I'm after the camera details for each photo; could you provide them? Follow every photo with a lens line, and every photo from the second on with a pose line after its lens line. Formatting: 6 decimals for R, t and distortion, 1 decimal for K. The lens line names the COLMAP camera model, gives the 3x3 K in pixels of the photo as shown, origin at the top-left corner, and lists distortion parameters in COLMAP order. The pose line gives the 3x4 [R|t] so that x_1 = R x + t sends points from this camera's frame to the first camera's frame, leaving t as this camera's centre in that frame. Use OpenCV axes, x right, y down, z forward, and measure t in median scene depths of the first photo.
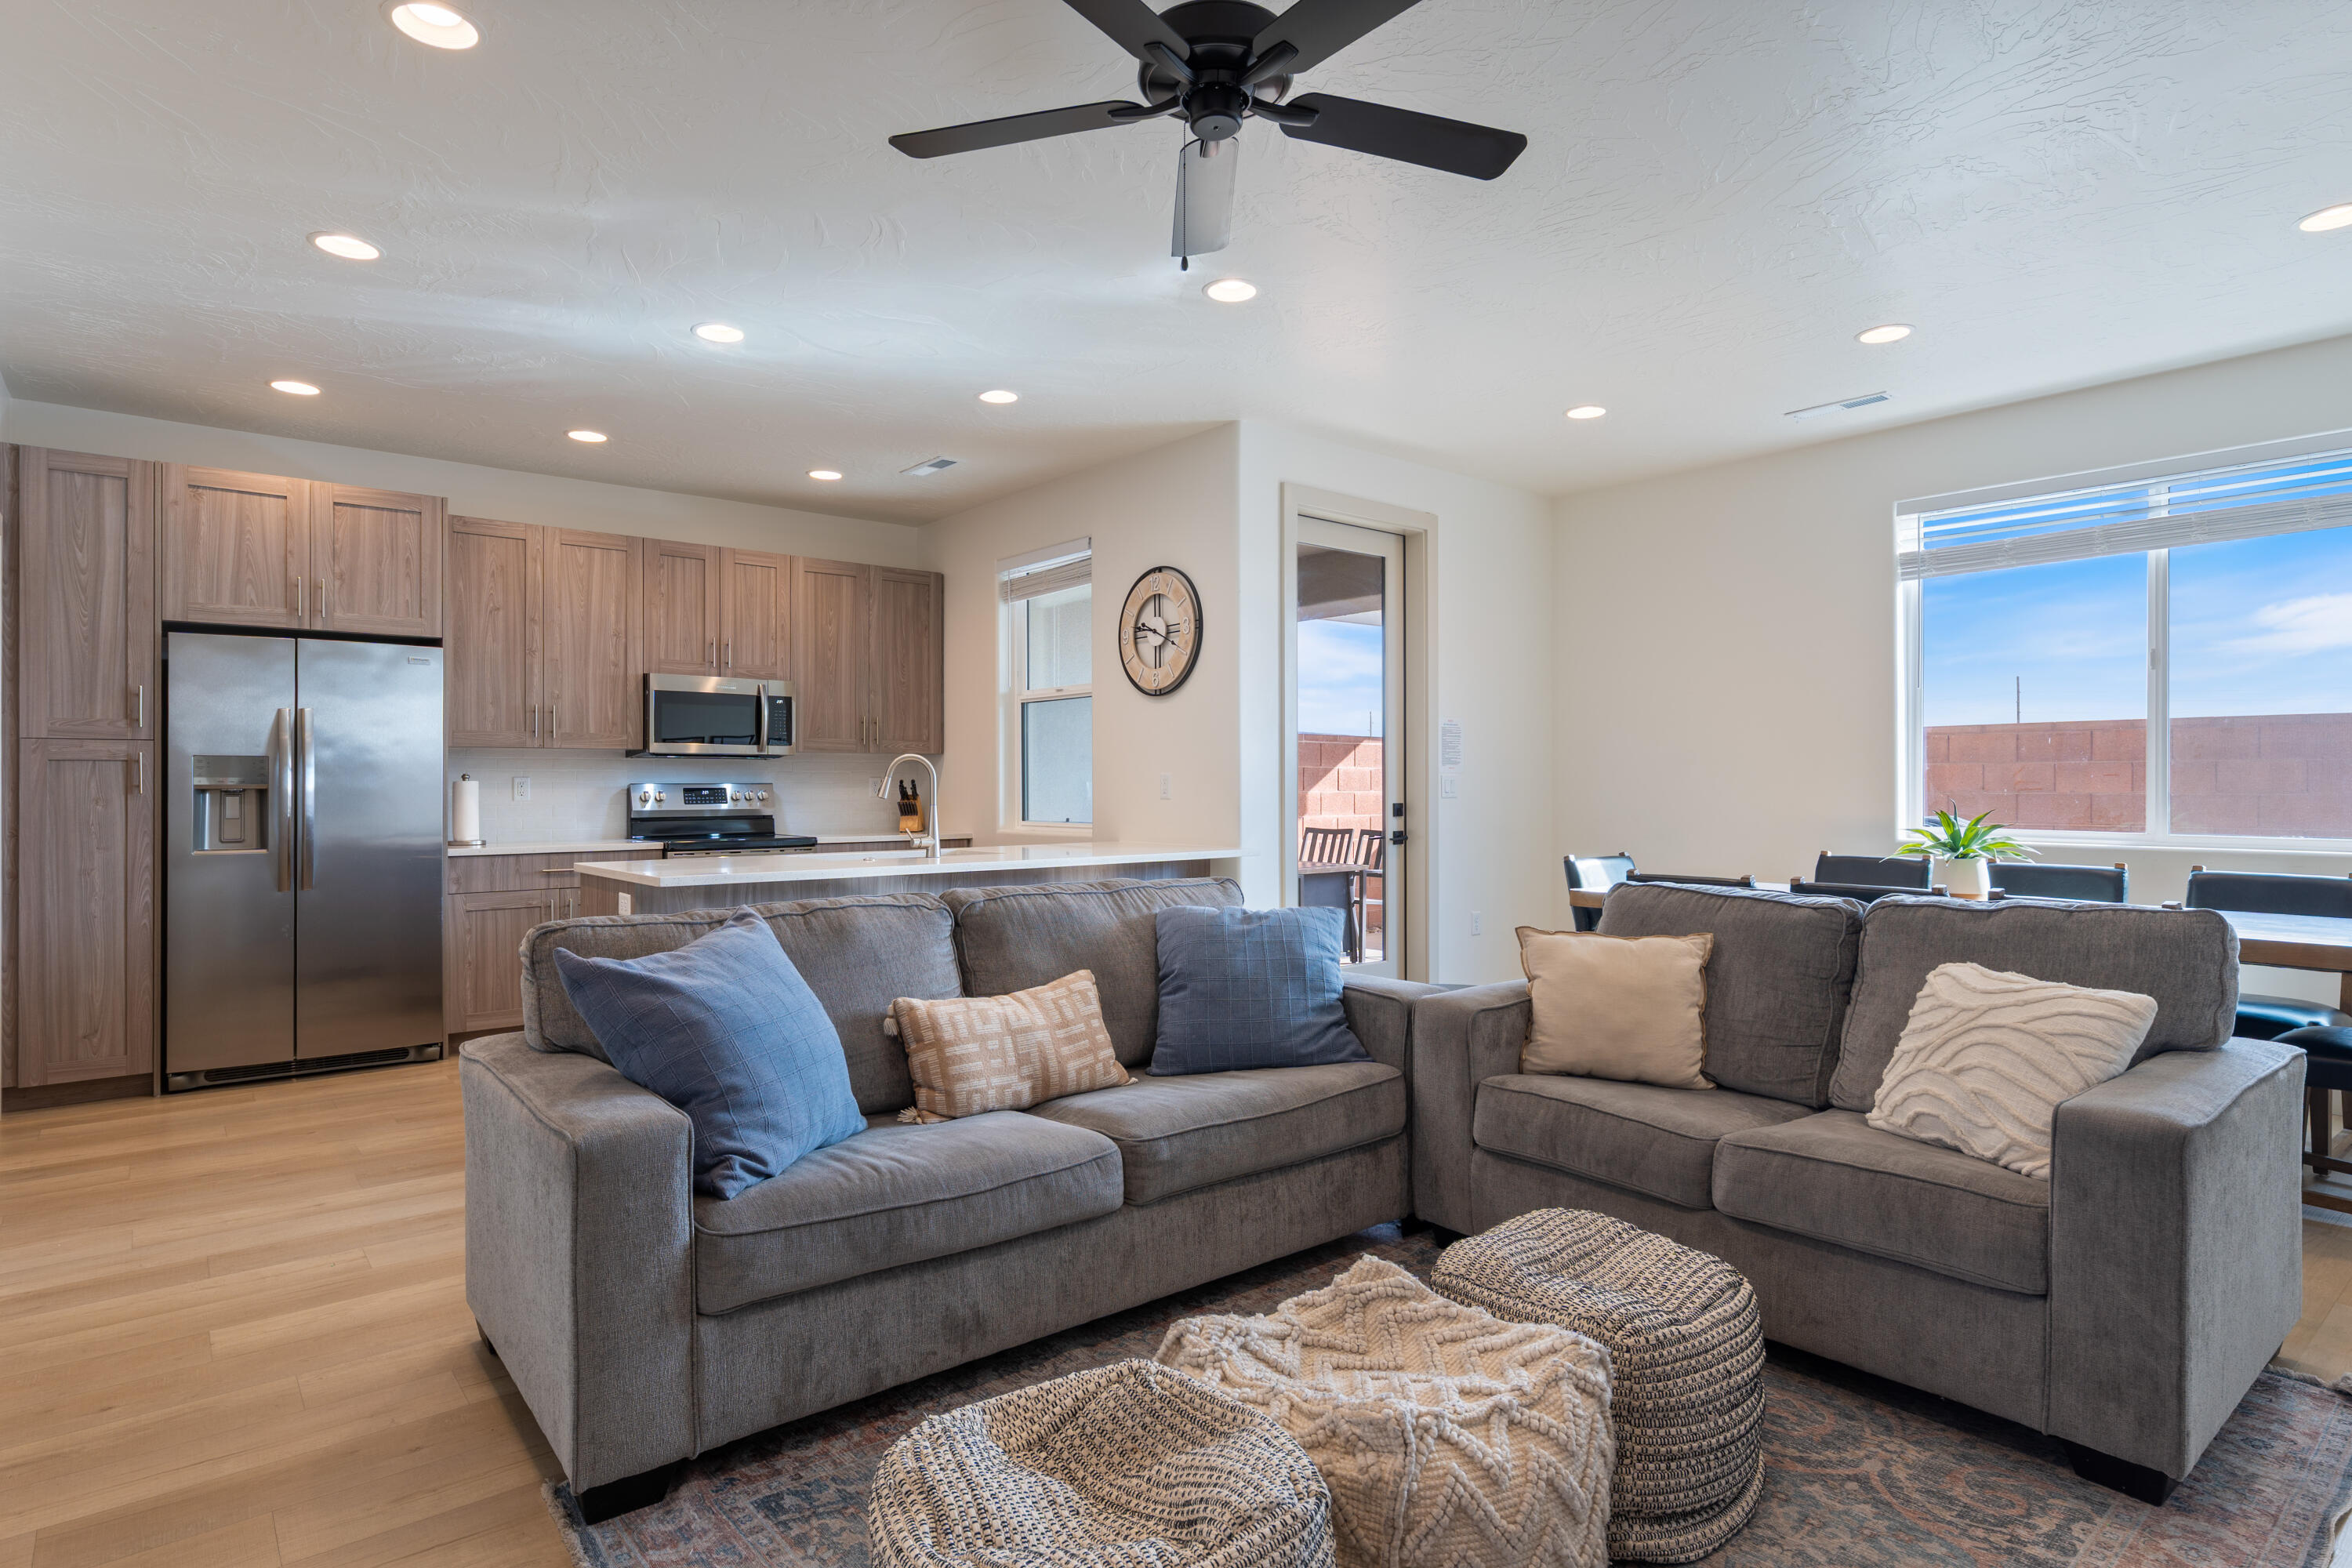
lens RADIAL K [[1247.2, 0, 1188.1], [0, 1247.2, 774.7], [0, 0, 1]] dist [0.001443, -0.003045]
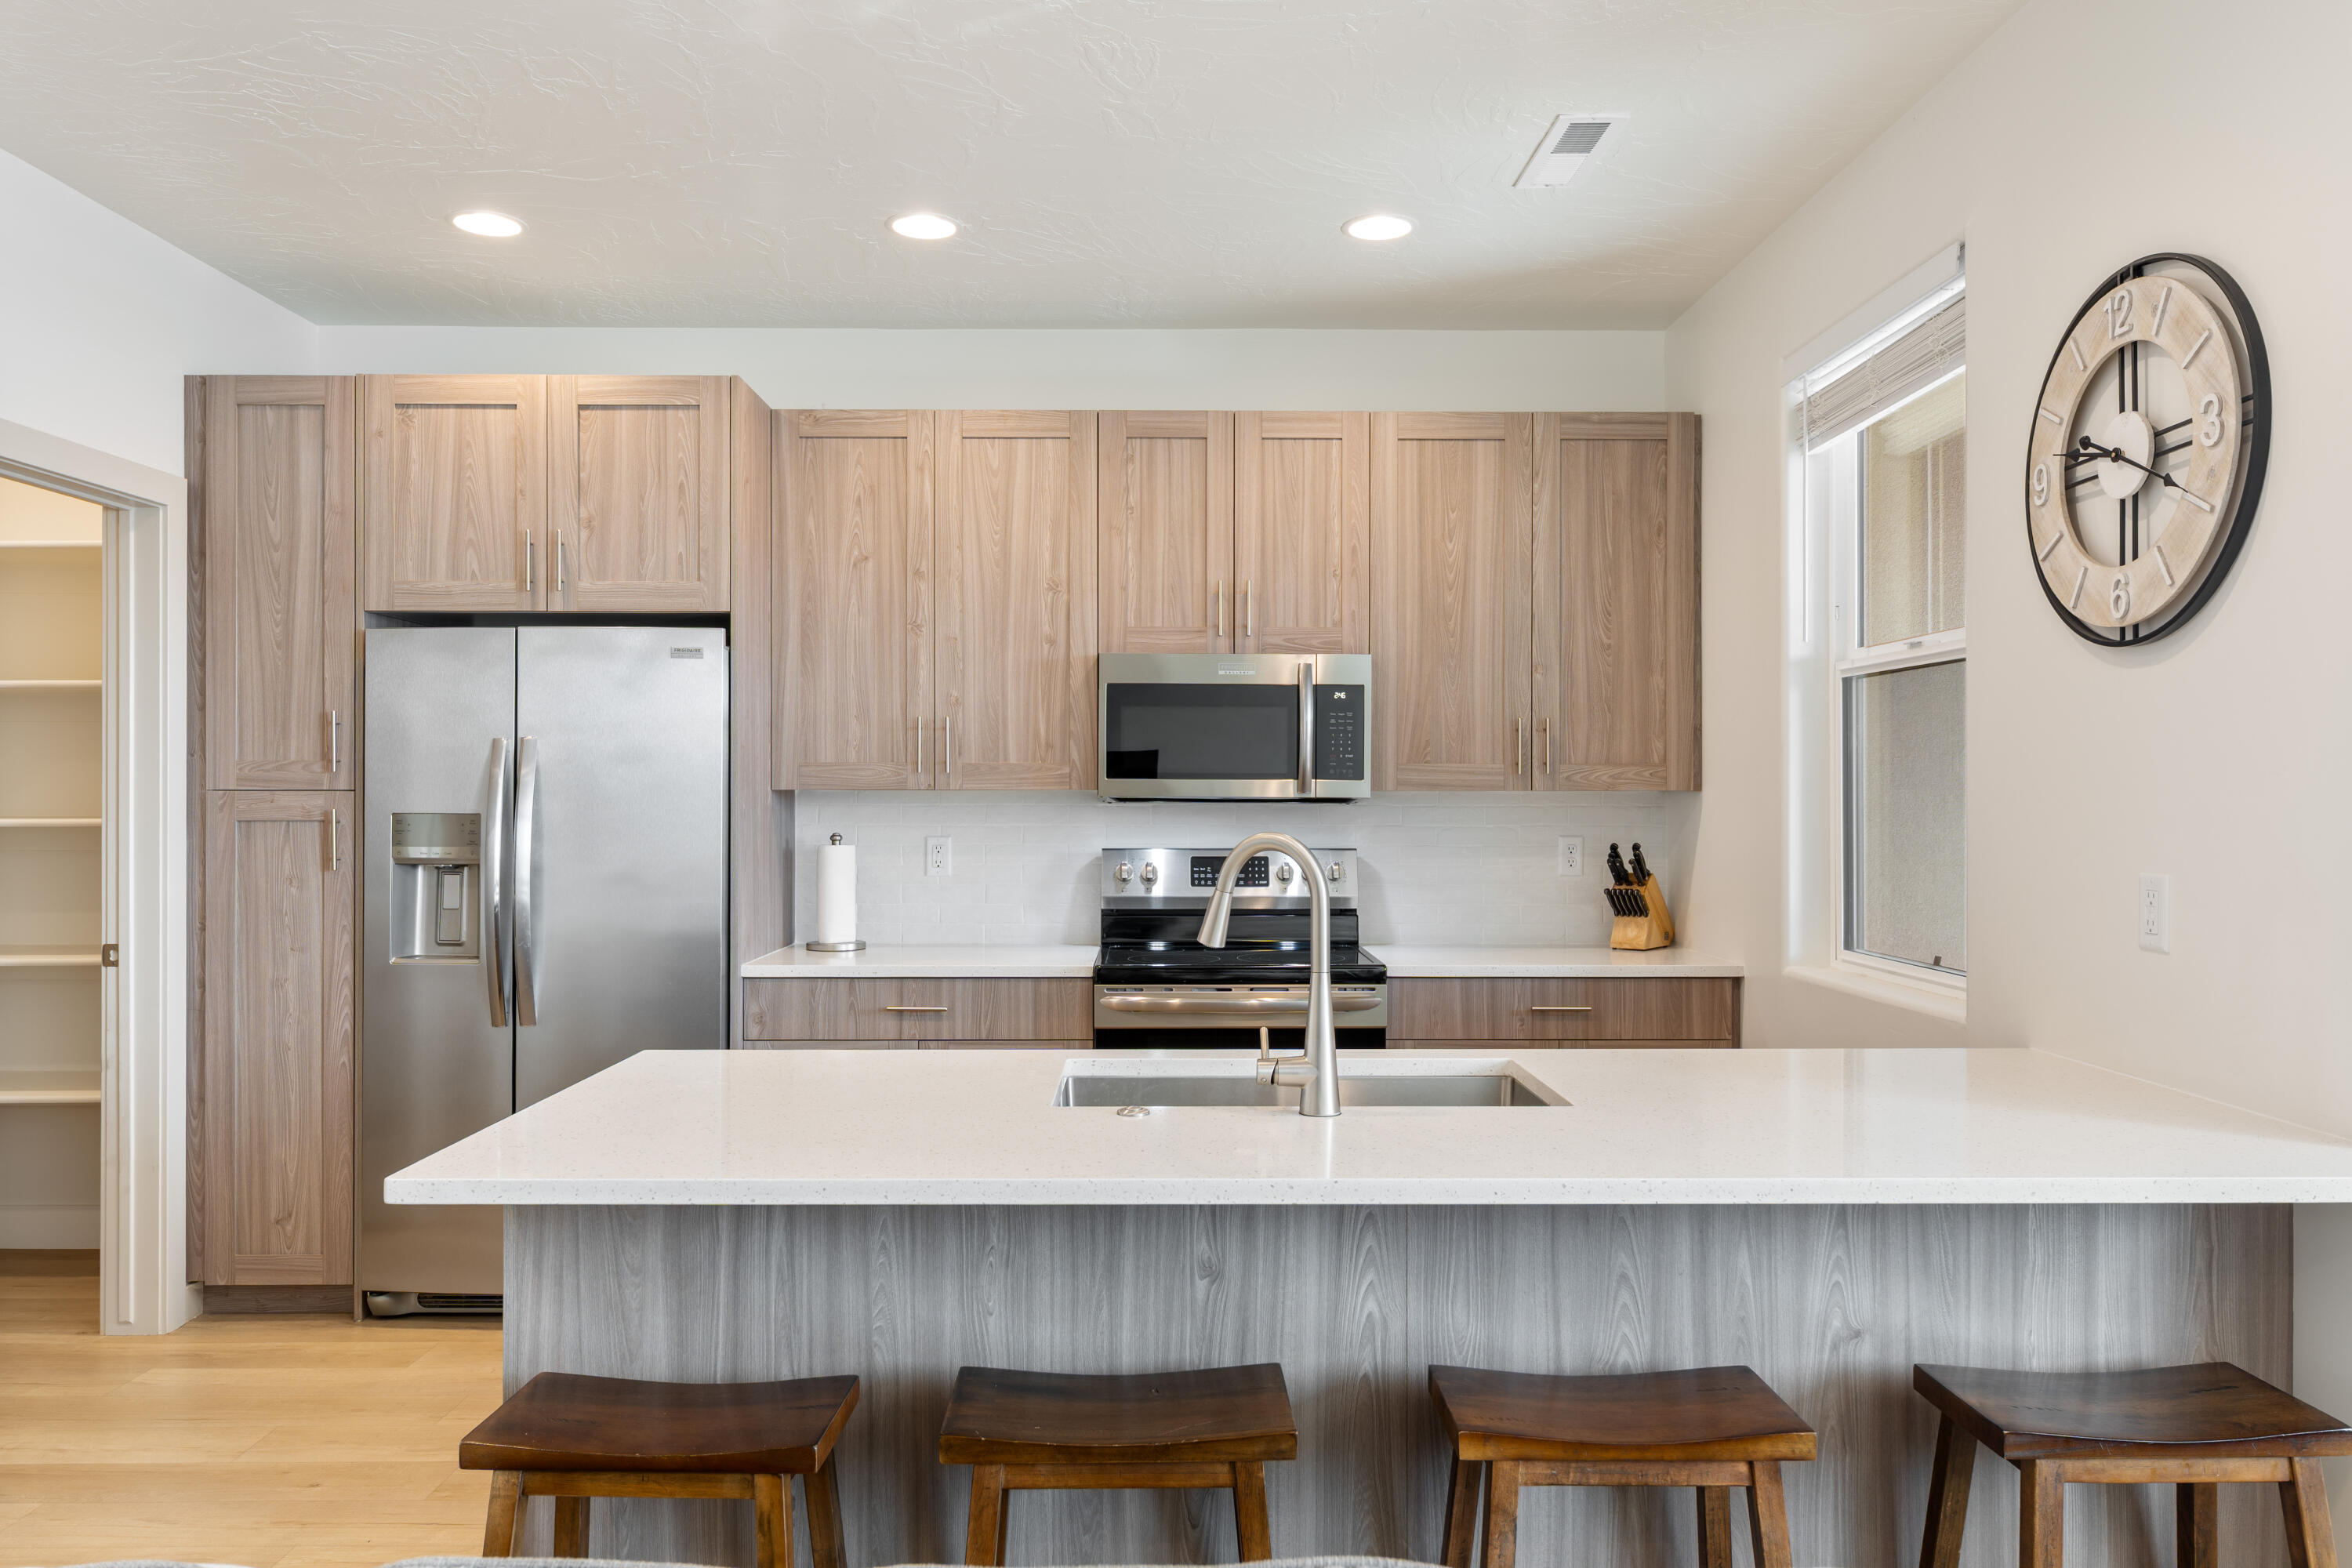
lens RADIAL K [[1630.0, 0, 1171.4], [0, 1630.0, 789.3], [0, 0, 1]] dist [-0.000210, 0.005516]
pose [[0.770307, 0.003700, -0.637662, 0.062680], [0.001448, 0.999970, 0.007553, -0.030746], [0.637671, -0.006741, 0.770279, 0.539202]]
